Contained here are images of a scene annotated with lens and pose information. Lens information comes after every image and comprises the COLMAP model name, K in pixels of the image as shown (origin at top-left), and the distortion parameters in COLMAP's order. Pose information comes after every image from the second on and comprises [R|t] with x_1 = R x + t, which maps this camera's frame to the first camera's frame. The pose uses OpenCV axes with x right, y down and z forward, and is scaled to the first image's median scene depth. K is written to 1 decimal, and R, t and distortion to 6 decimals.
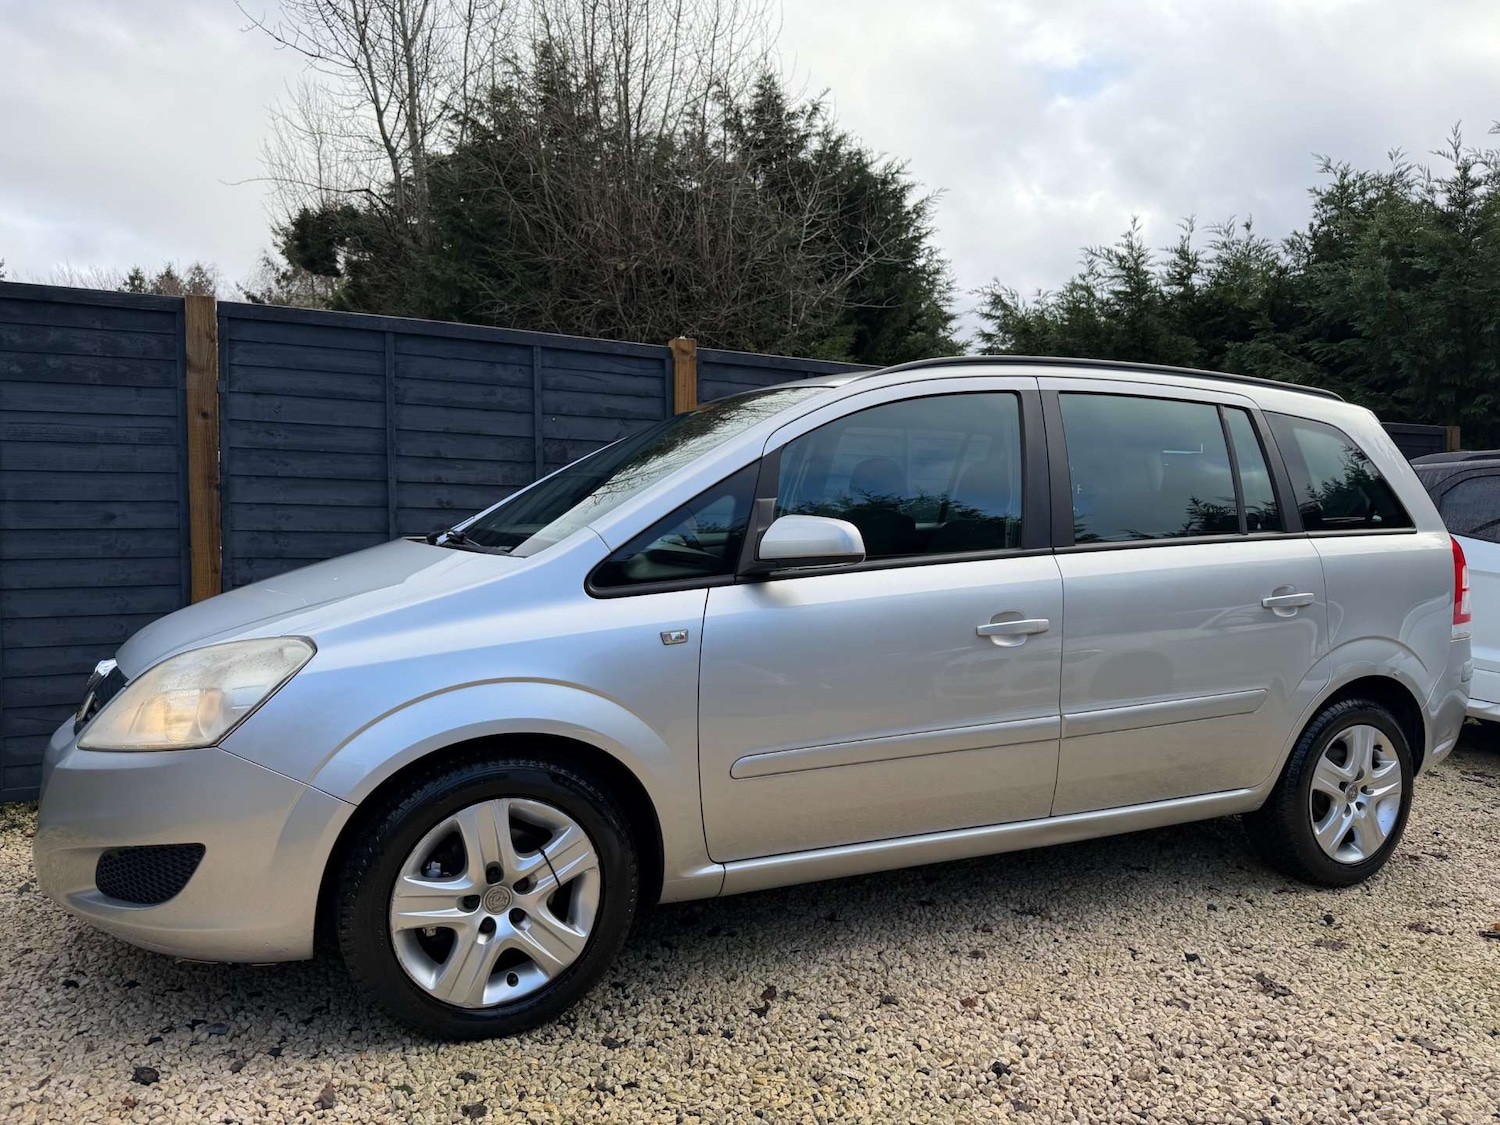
lens RADIAL K [[1059.0, 0, 742.9], [0, 1059.0, 563.8], [0, 0, 1]] dist [0.070470, -0.101178]
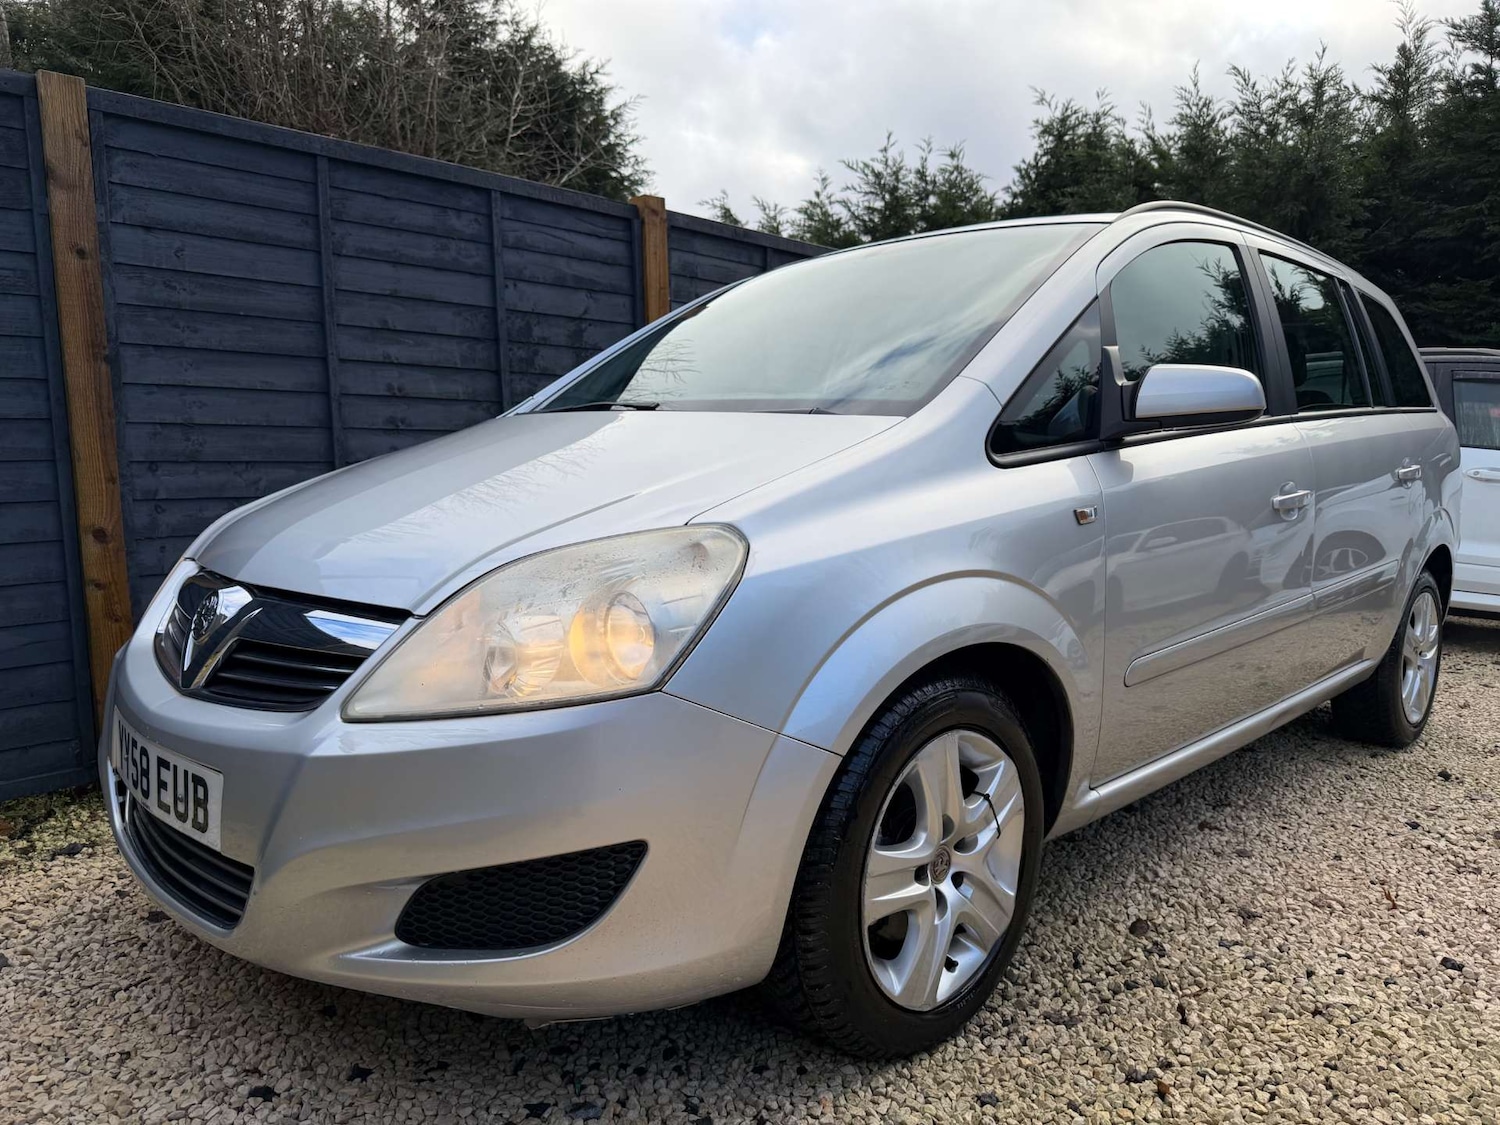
lens RADIAL K [[1076.1, 0, 744.5], [0, 1076.1, 563.7], [0, 0, 1]] dist [0.003735, -0.009440]
pose [[0.941775, -0.050287, 0.332462, -0.307890], [0.029532, 0.997303, 0.067191, 0.024148], [-0.334944, -0.053461, 0.940720, 0.175282]]
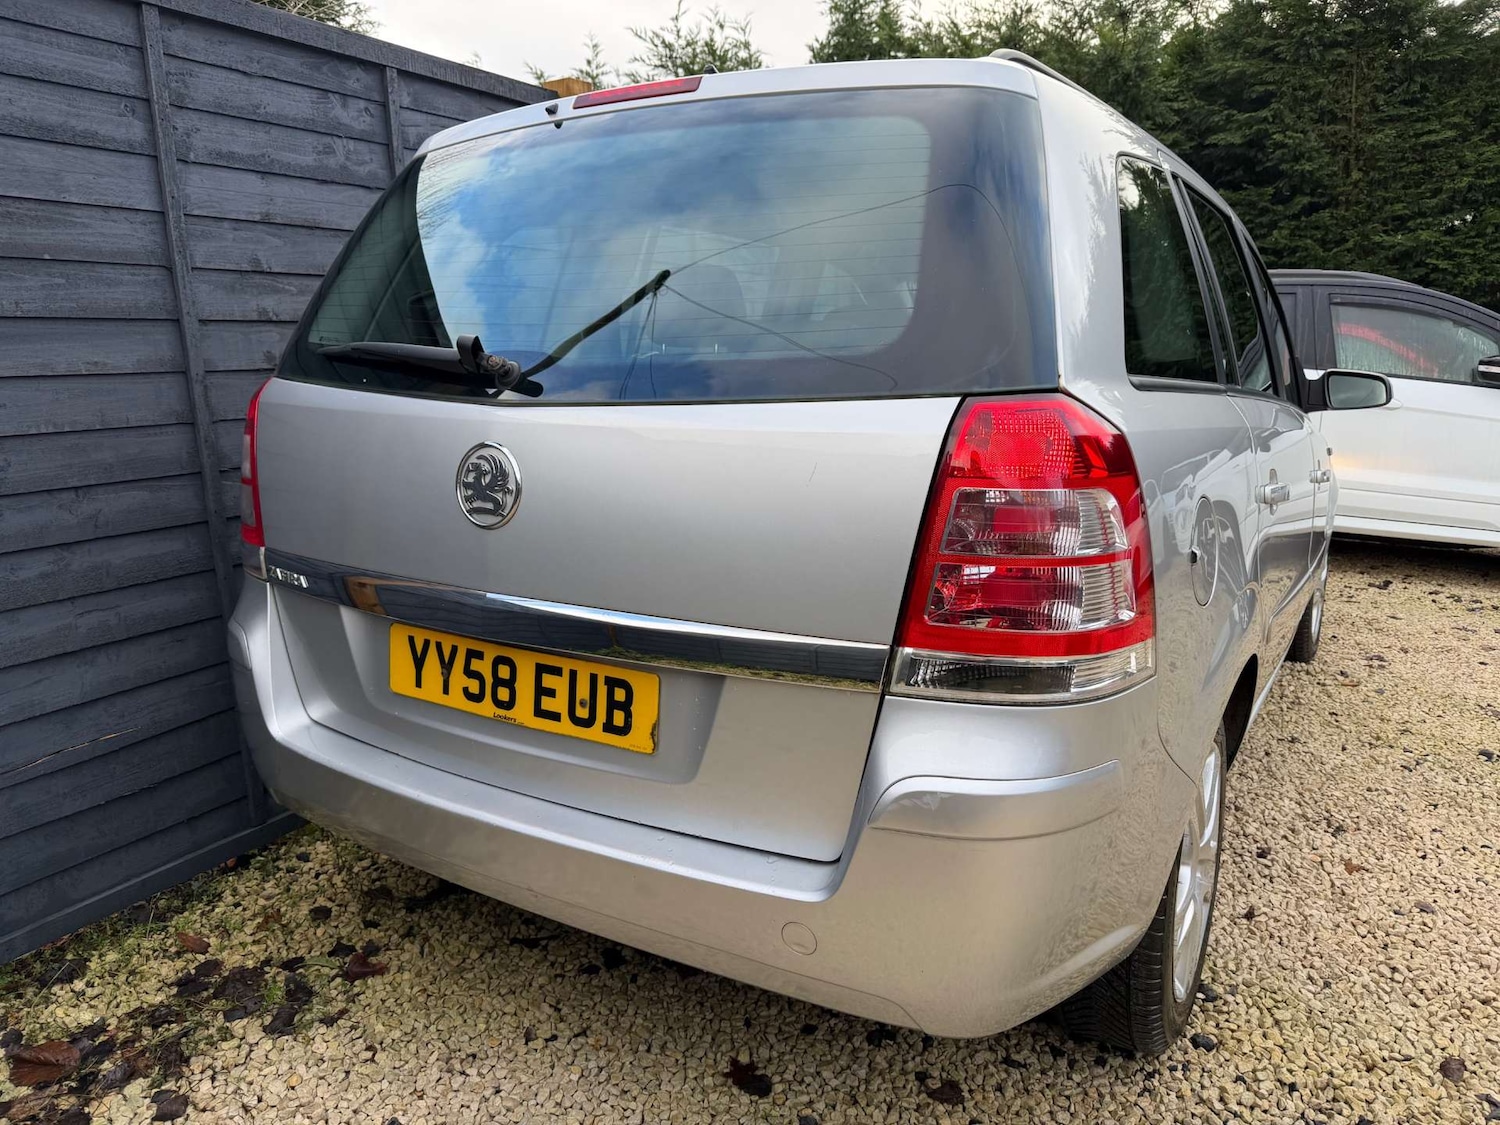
lens RADIAL K [[1076.1, 0, 744.5], [0, 1076.1, 563.7], [0, 0, 1]] dist [0.003735, -0.009440]
pose [[0.826197, -0.140328, 0.545625, -0.397212], [0.045397, 0.981916, 0.183795, -0.044621], [-0.561549, -0.127082, 0.817626, 0.408216]]
